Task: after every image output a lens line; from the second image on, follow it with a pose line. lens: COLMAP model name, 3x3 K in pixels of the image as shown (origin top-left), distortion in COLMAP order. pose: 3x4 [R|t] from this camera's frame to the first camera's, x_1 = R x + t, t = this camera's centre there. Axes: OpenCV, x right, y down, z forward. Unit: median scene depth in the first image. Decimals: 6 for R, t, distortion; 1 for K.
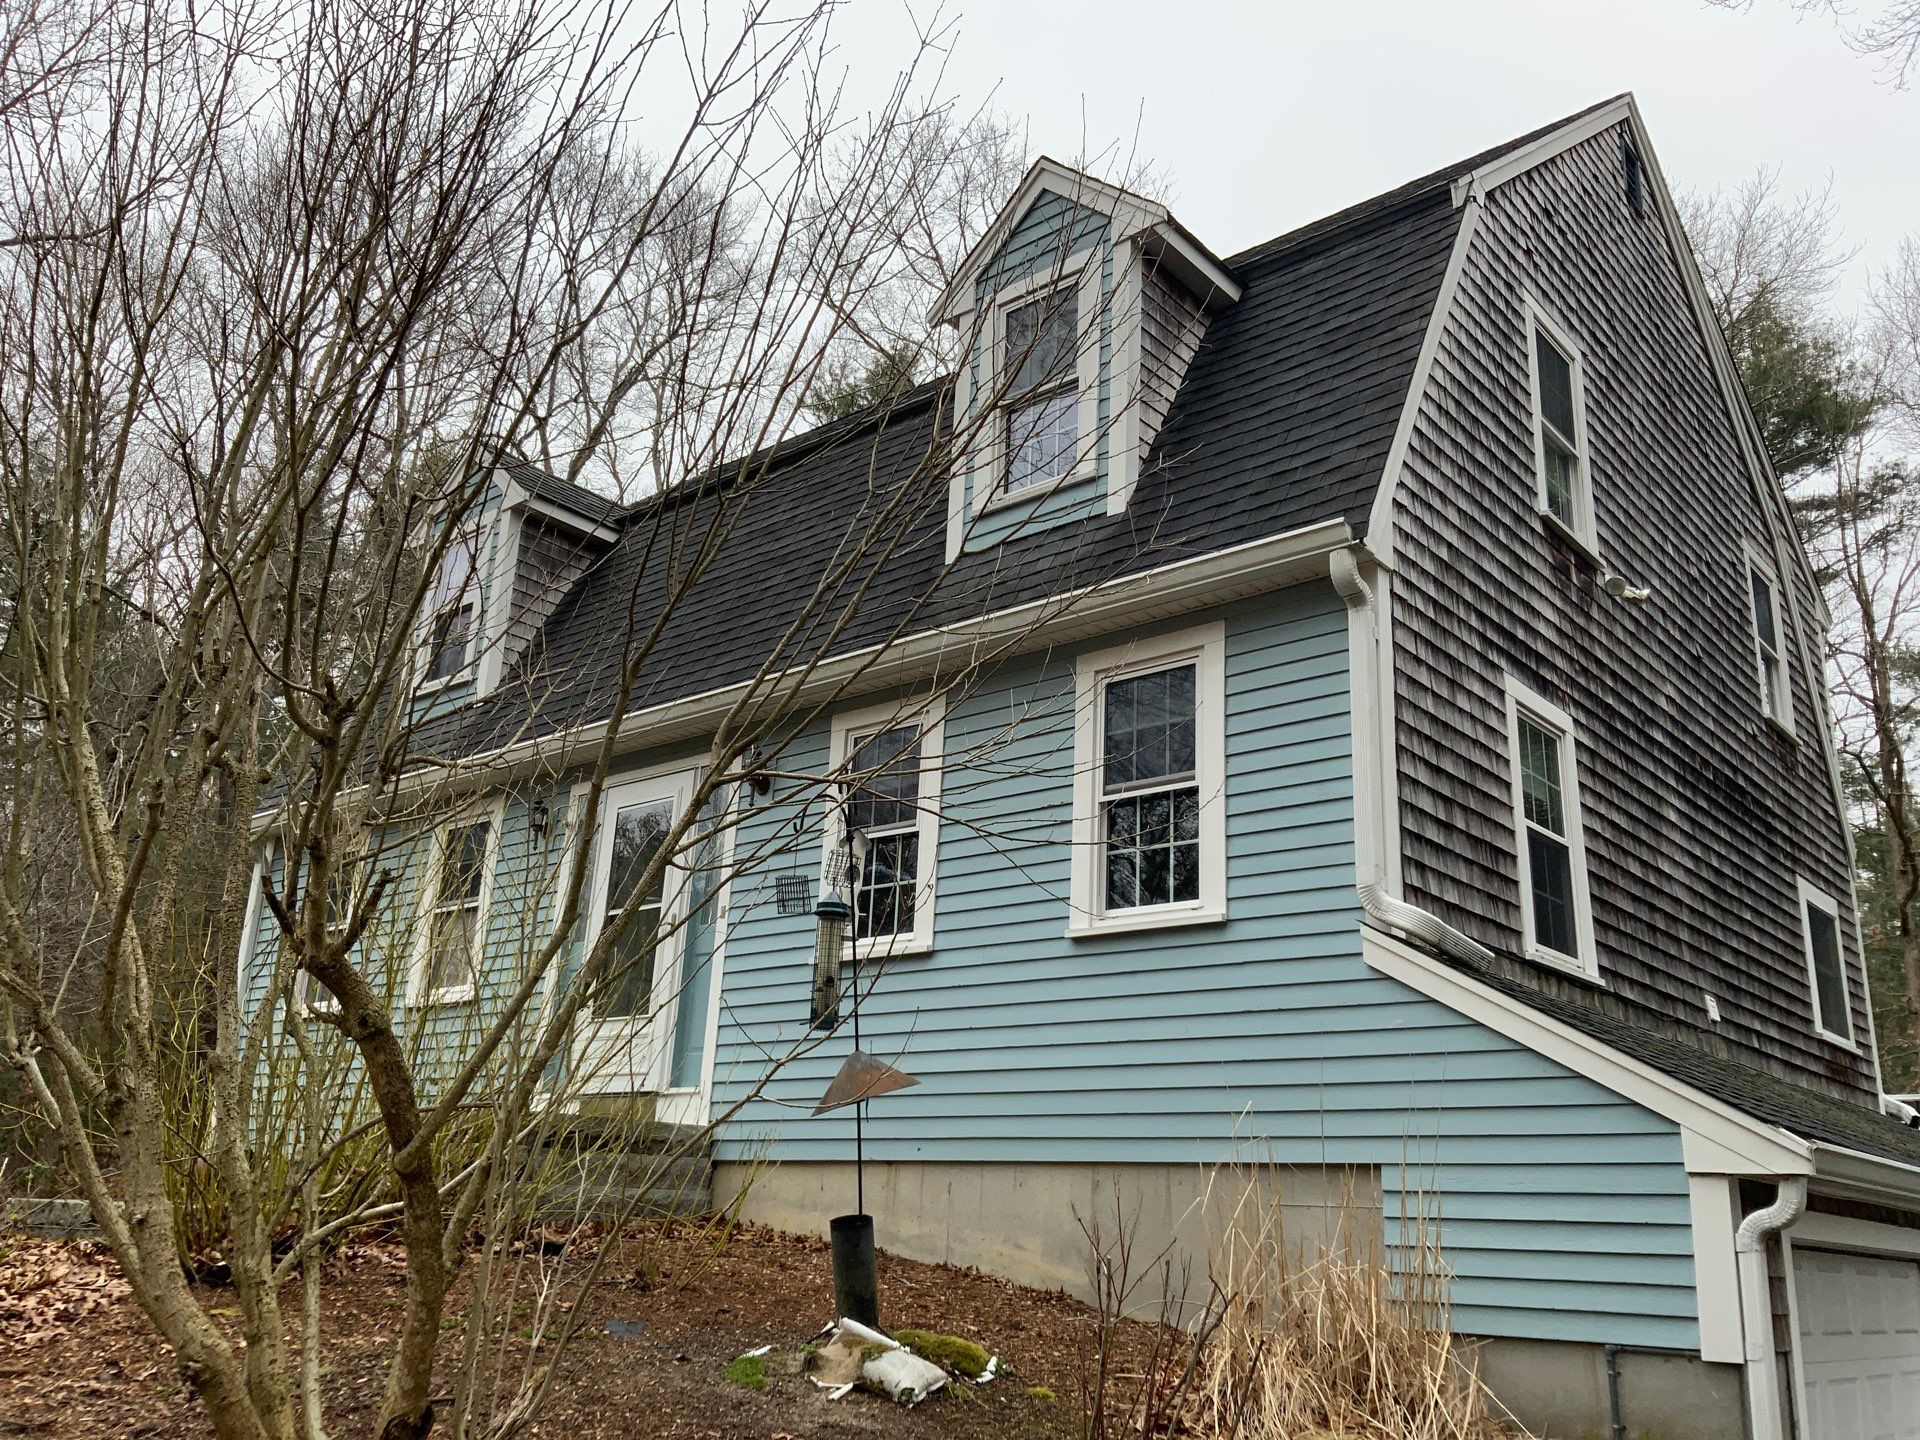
lens RADIAL K [[1568.8, 0, 916.5], [0, 1568.8, 727.2], [0, 0, 1]] dist [0.073185, -0.126383]
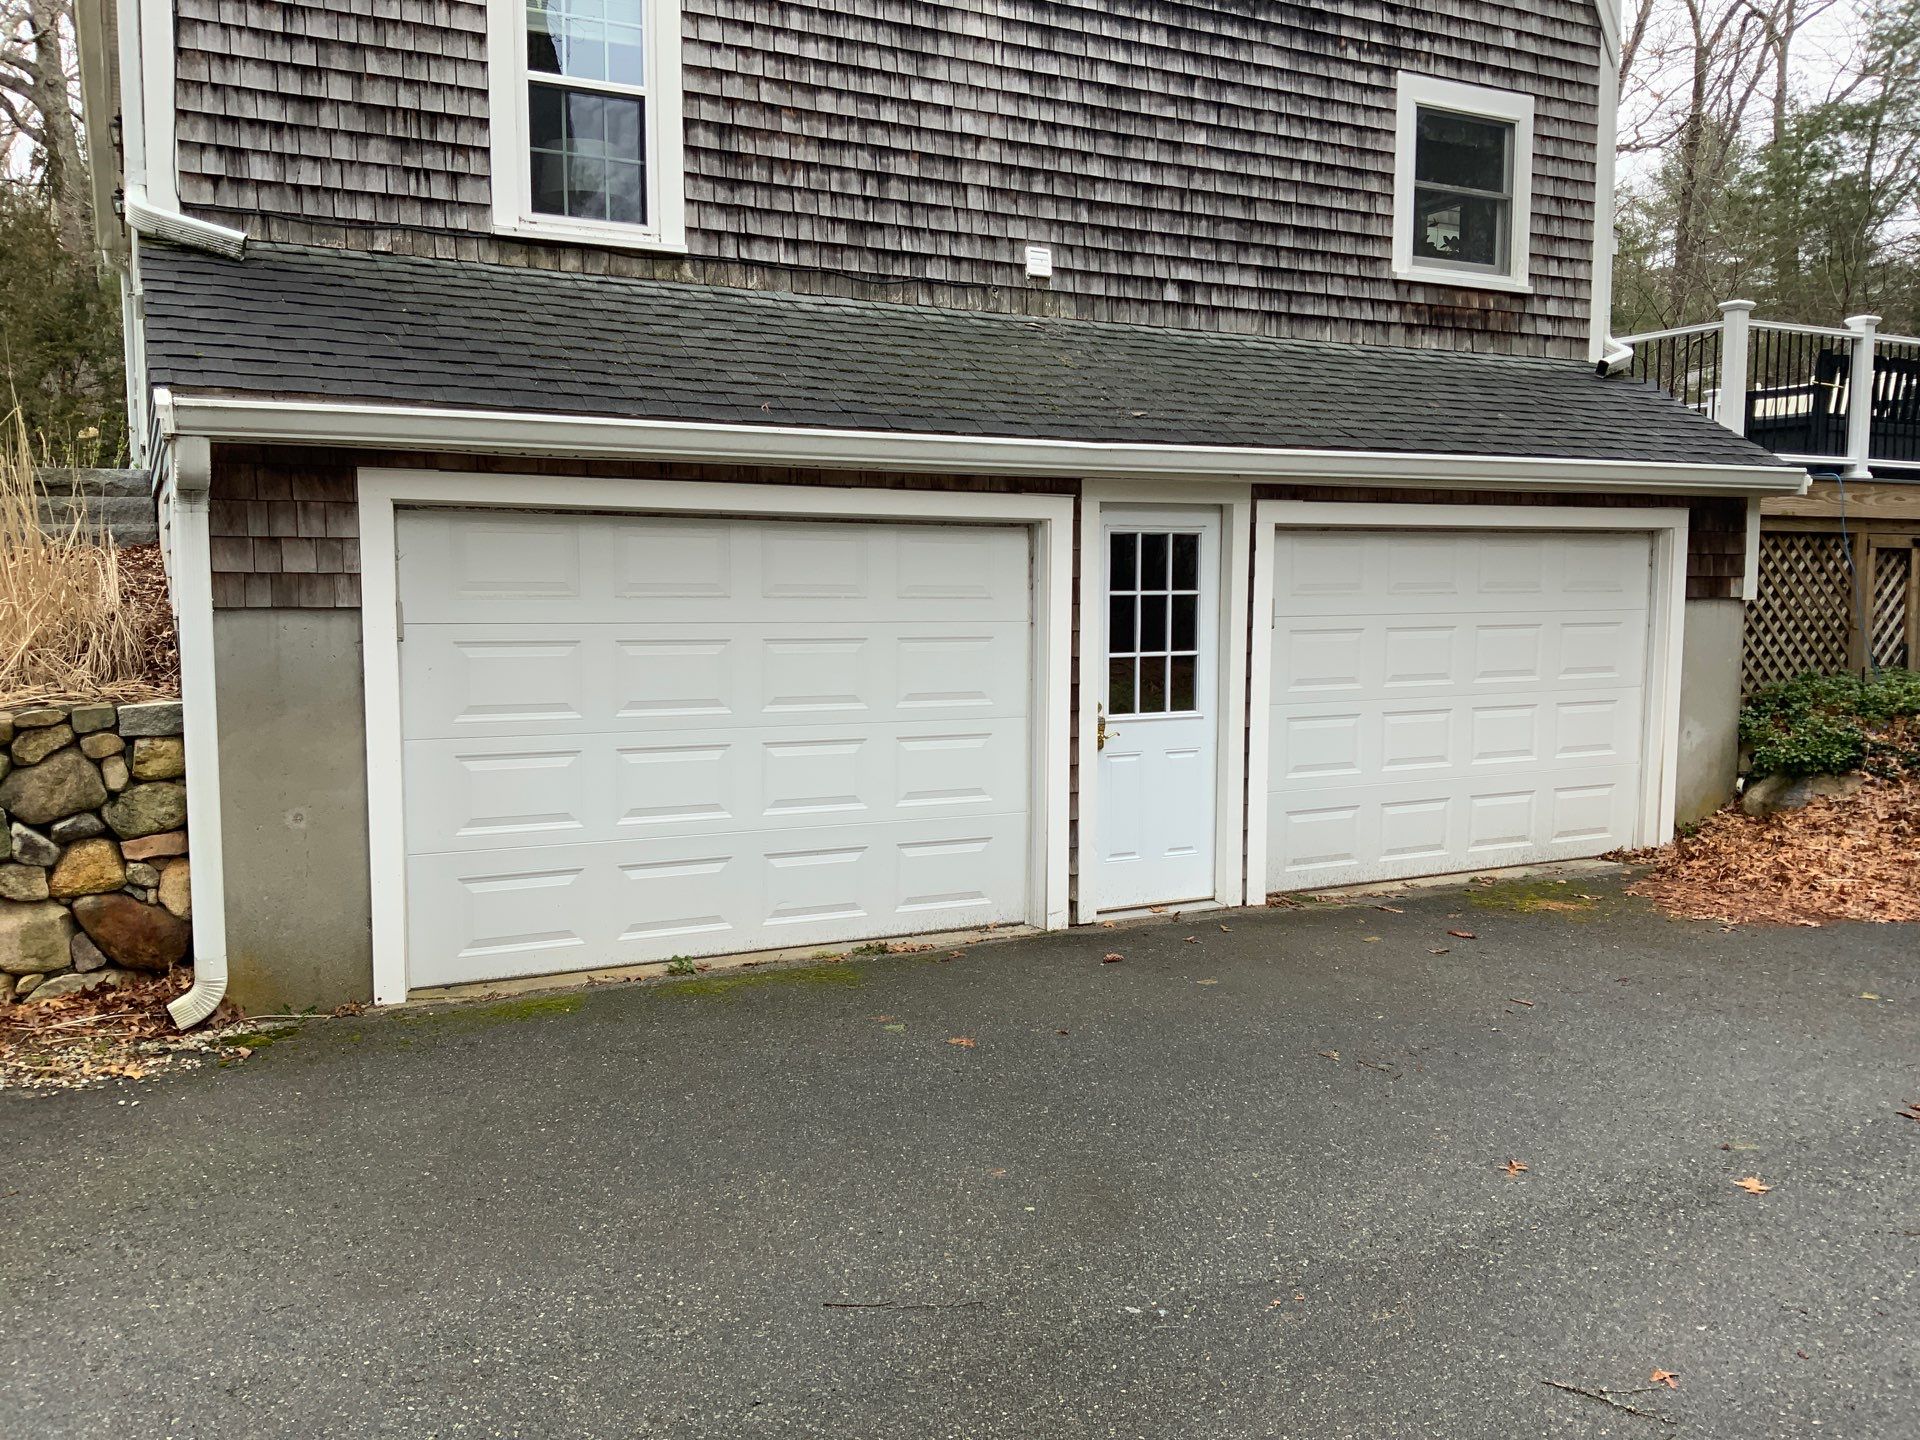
lens RADIAL K [[1568.8, 0, 950.1], [0, 1568.8, 714.5], [0, 0, 1]] dist [0.073185, -0.126383]
pose [[0.930953, -0.016735, -0.364756, 0.773850], [0.152492, 0.925483, 0.346739, 0.099811], [0.331773, -0.378420, 0.864133, 0.136368]]
